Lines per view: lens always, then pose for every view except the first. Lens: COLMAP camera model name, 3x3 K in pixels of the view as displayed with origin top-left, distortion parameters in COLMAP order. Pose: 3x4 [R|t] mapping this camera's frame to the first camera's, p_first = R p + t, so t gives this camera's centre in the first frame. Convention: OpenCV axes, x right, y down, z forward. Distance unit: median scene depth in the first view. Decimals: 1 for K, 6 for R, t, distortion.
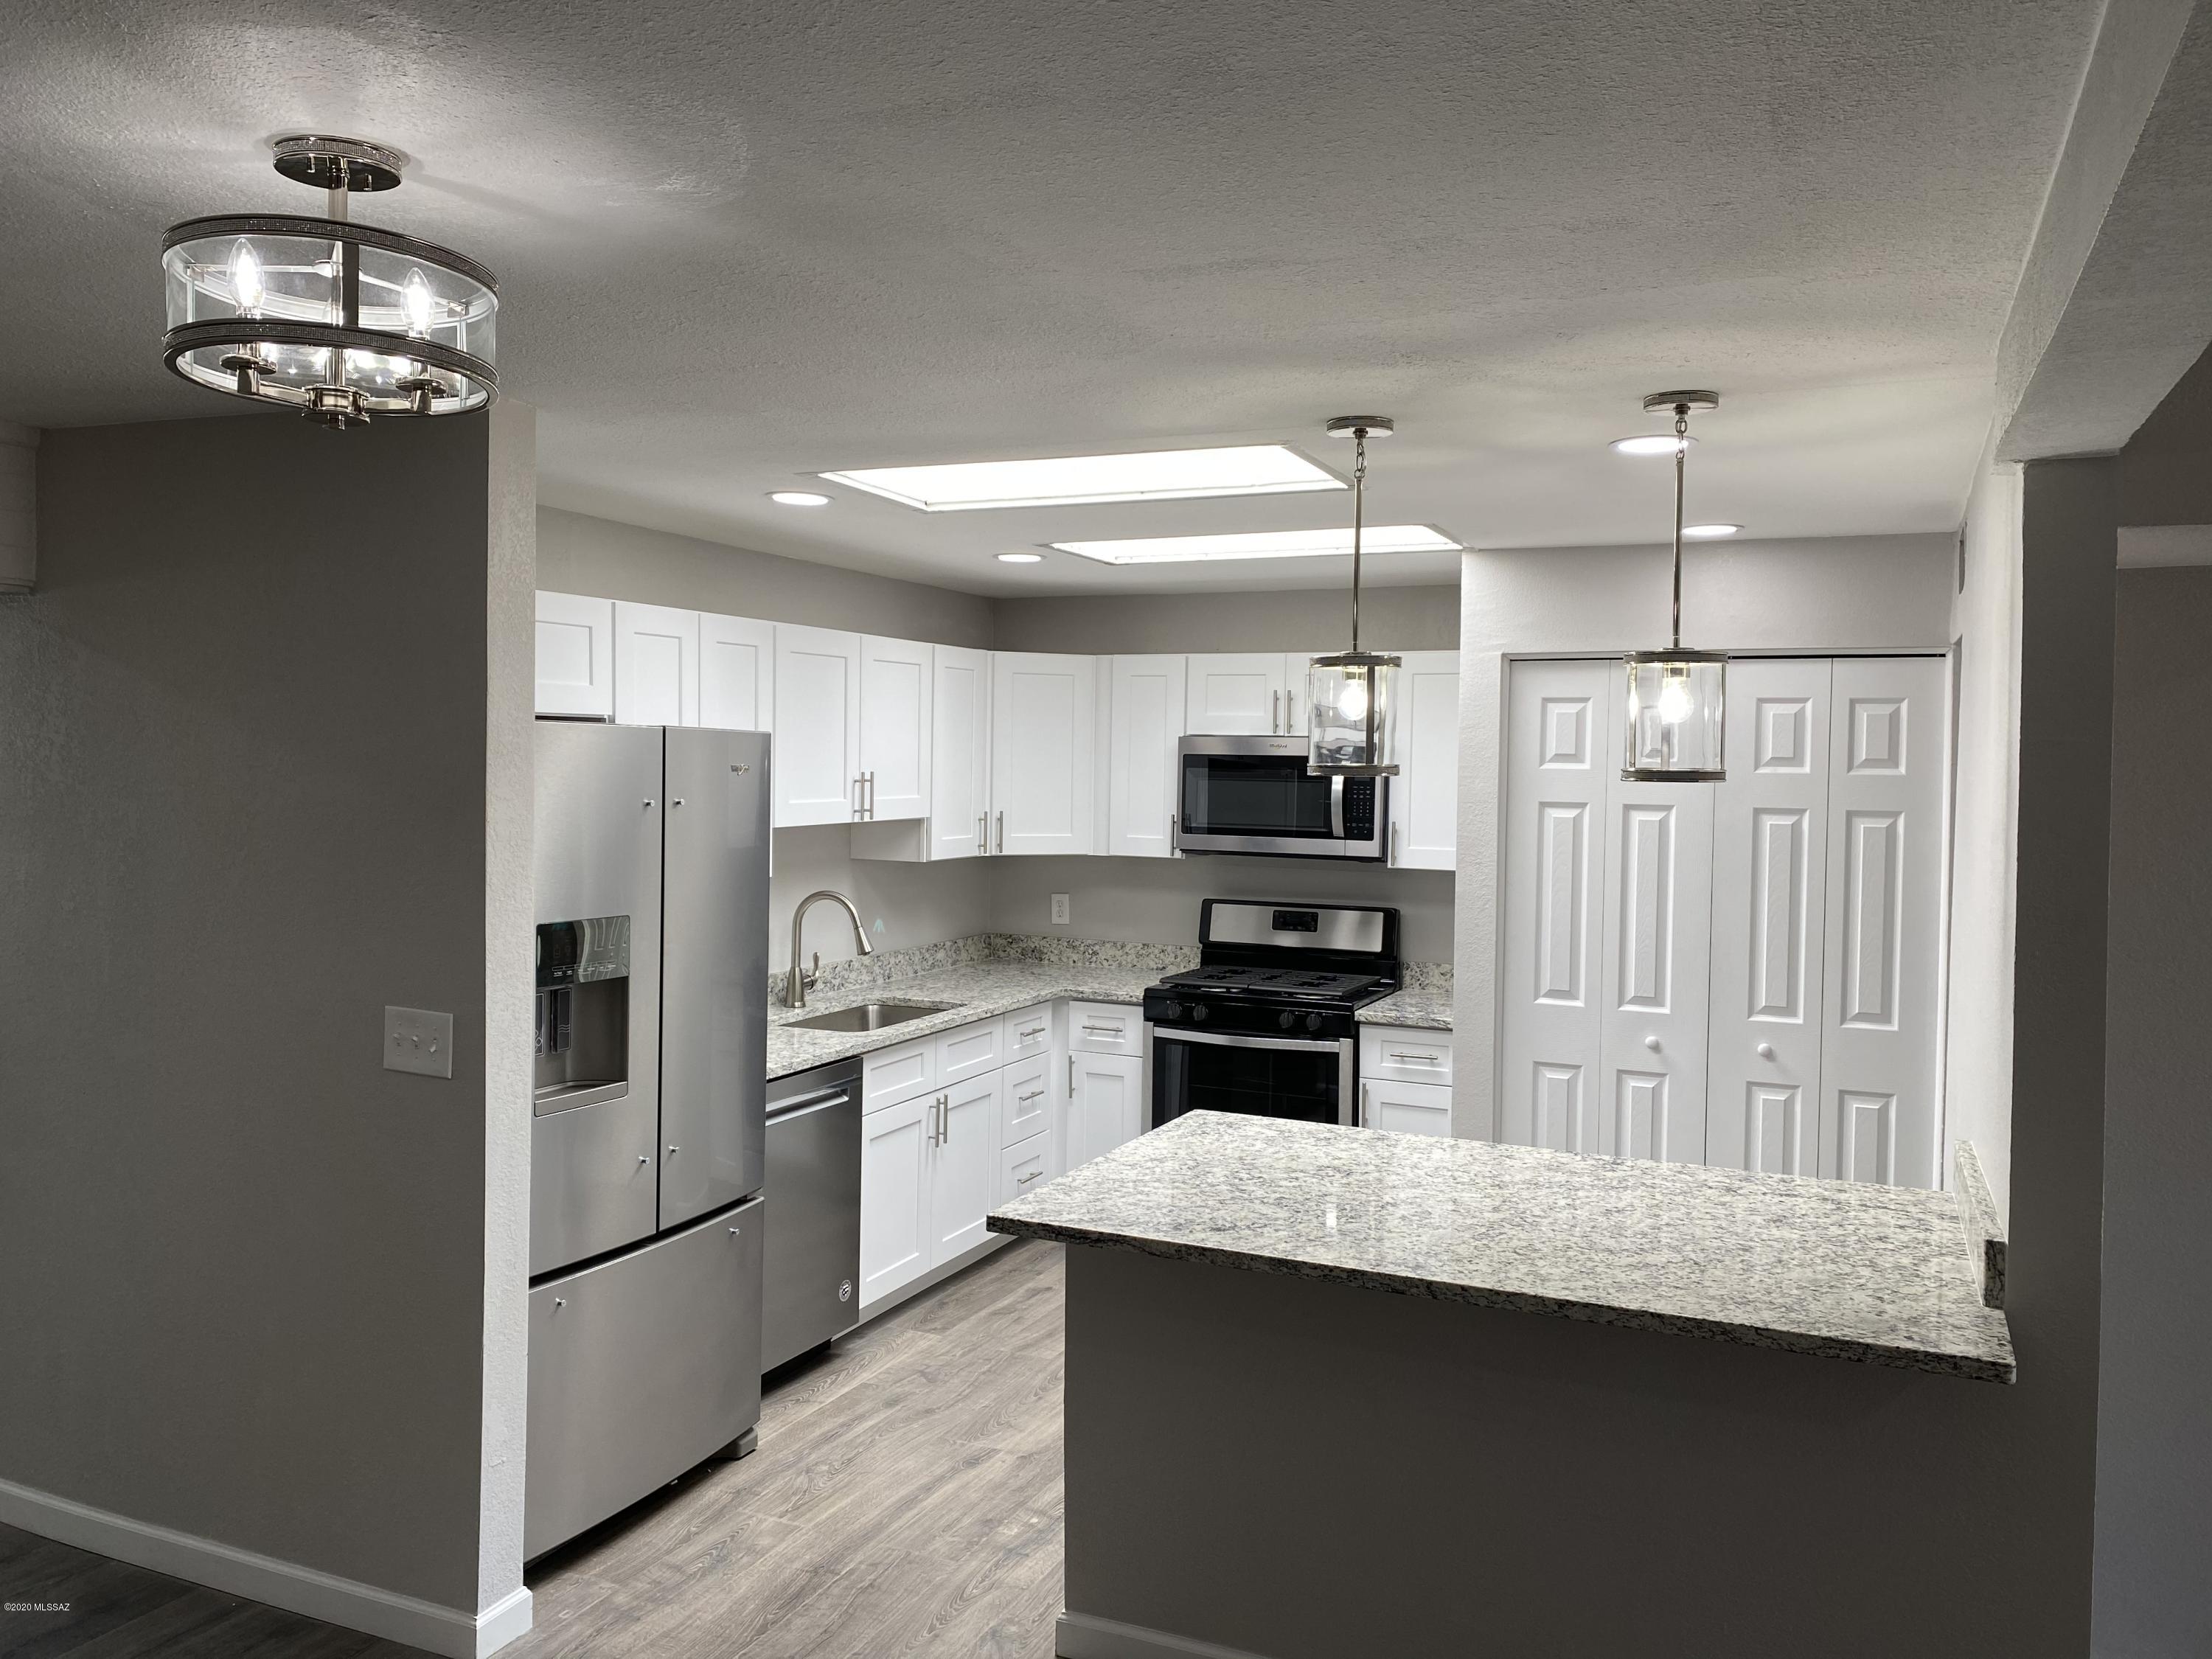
lens RADIAL K [[1685.4, 0, 1100.7], [0, 1685.4, 829.0], [0, 0, 1]] dist [0.046300, -0.036809]
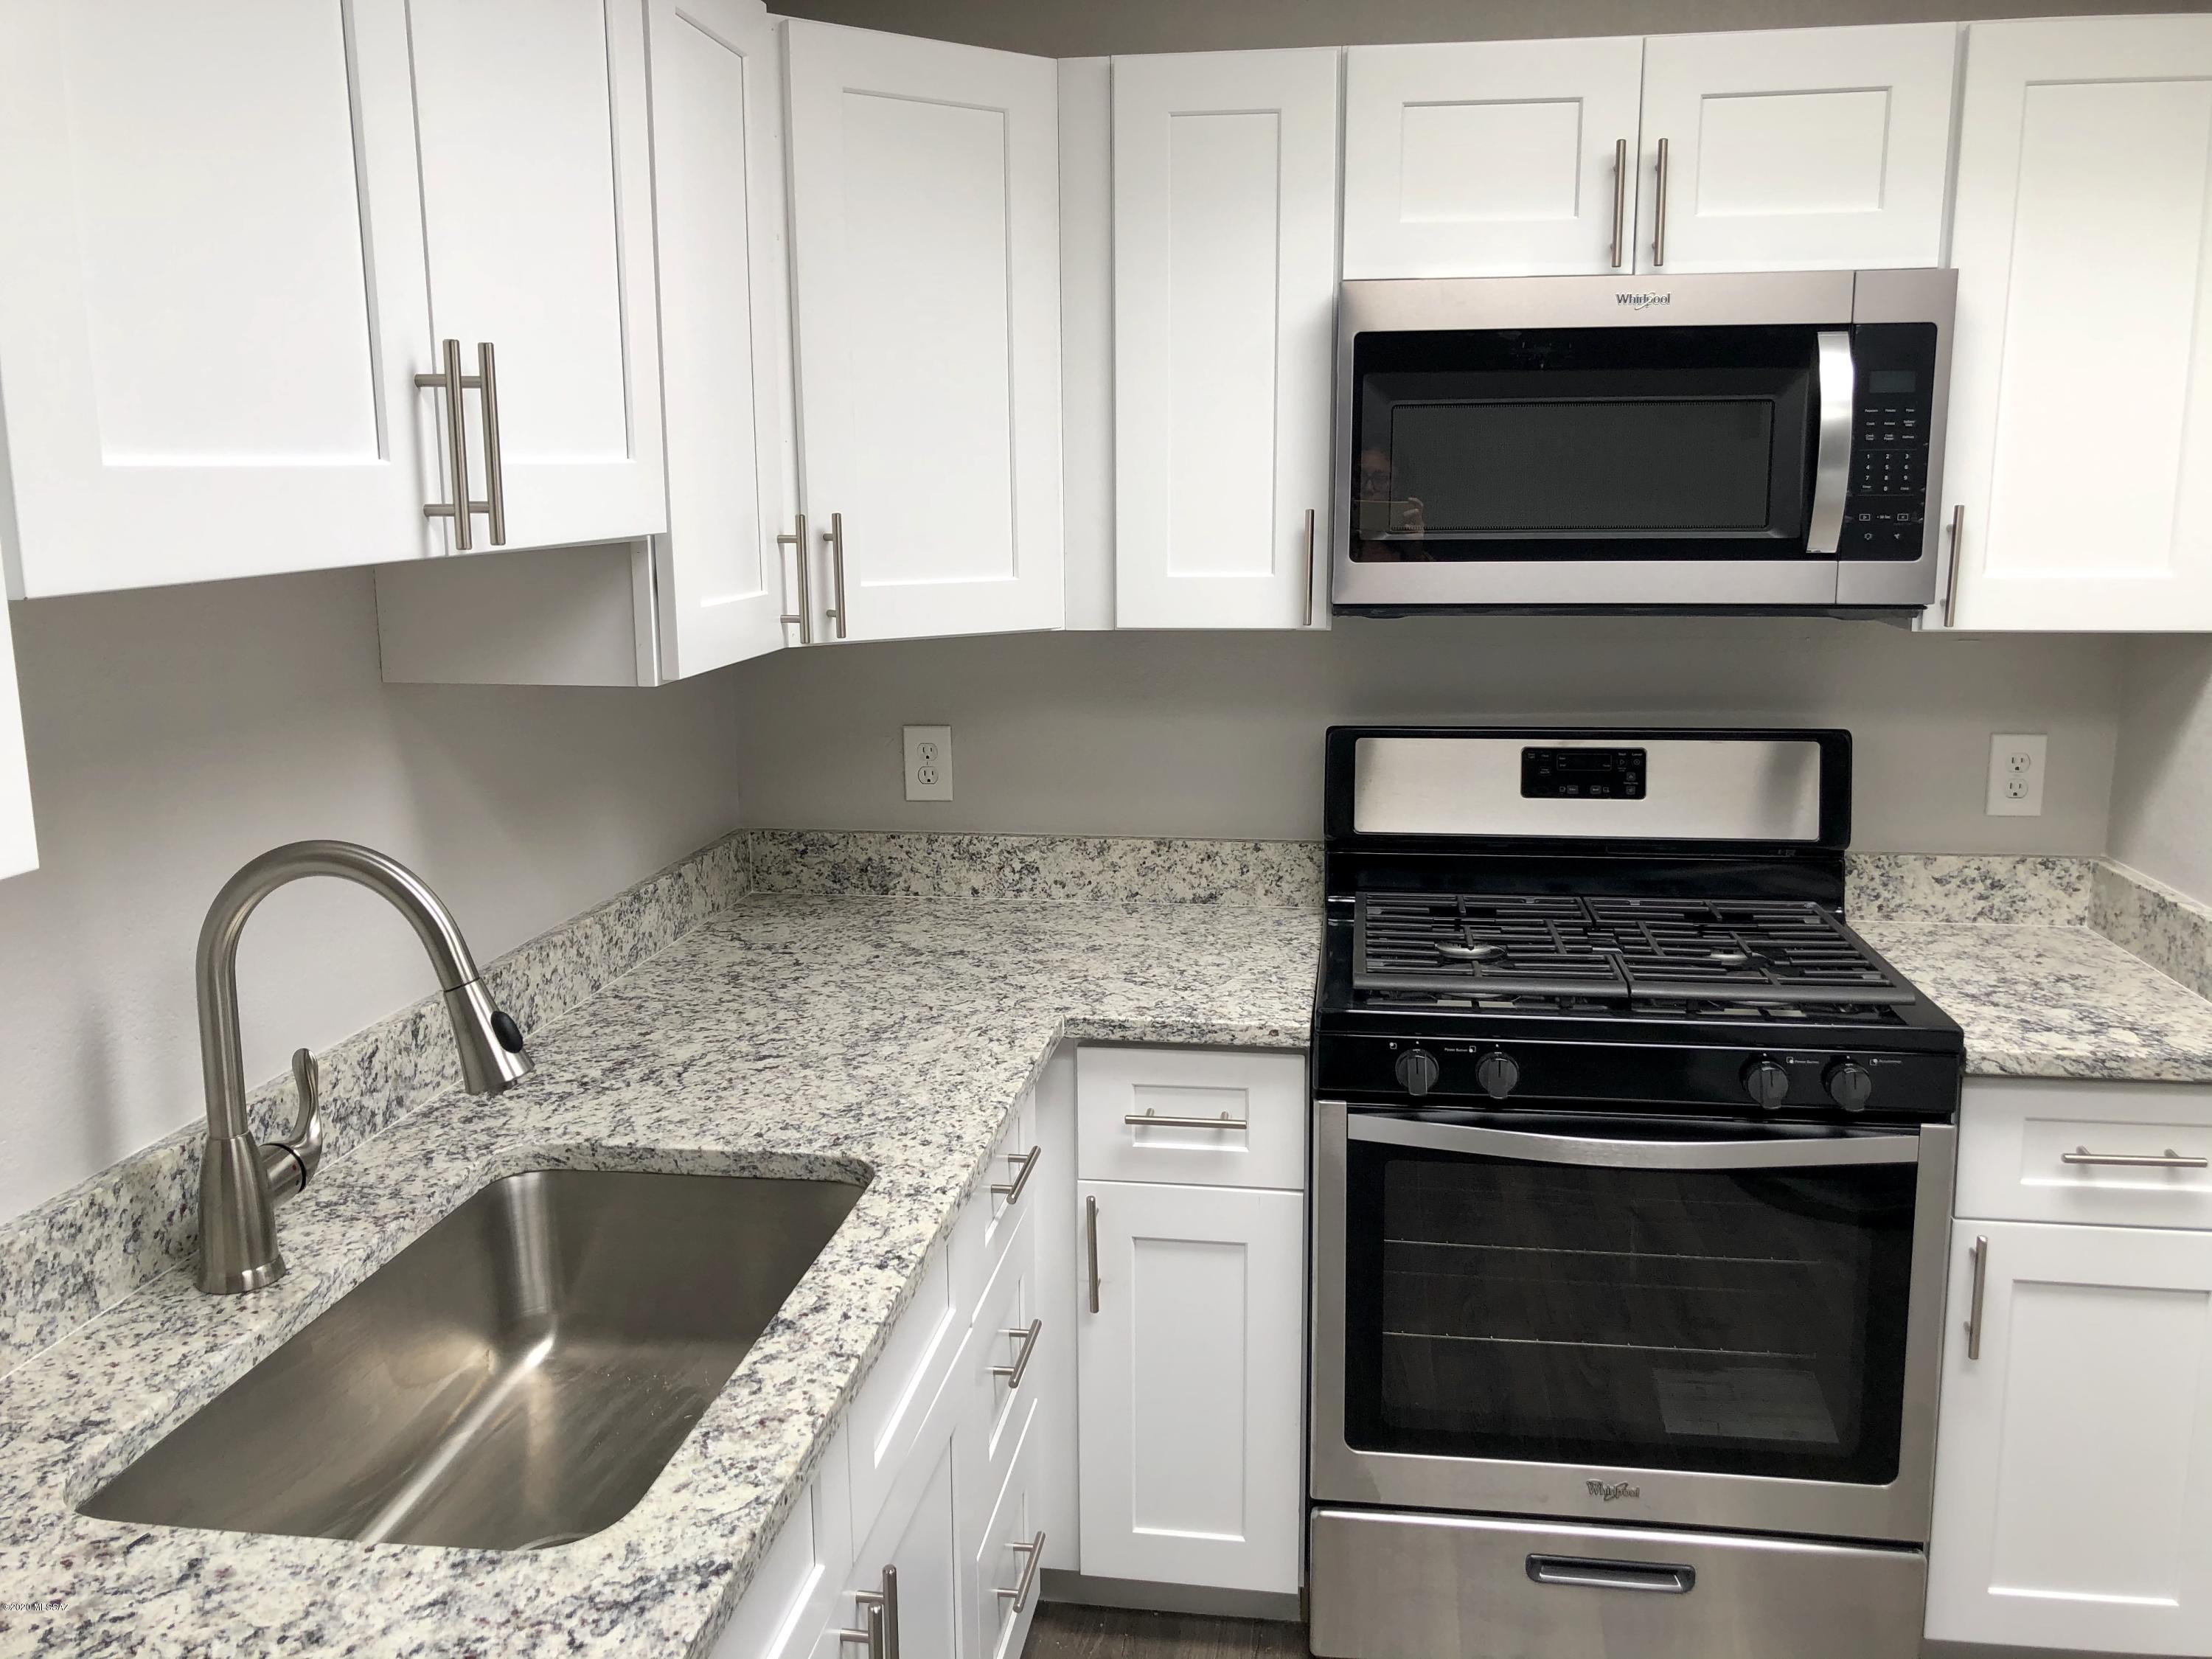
lens RADIAL K [[1801.1, 0, 1105.7], [0, 1801.1, 813.9], [0, 0, 1]] dist [-0.013412, -0.003645]
pose [[0.958610, -0.073941, 0.274953, -0.115455], [0.033954, 0.988487, 0.147447, -0.002237], [-0.282690, -0.132008, 0.950084, 0.659604]]
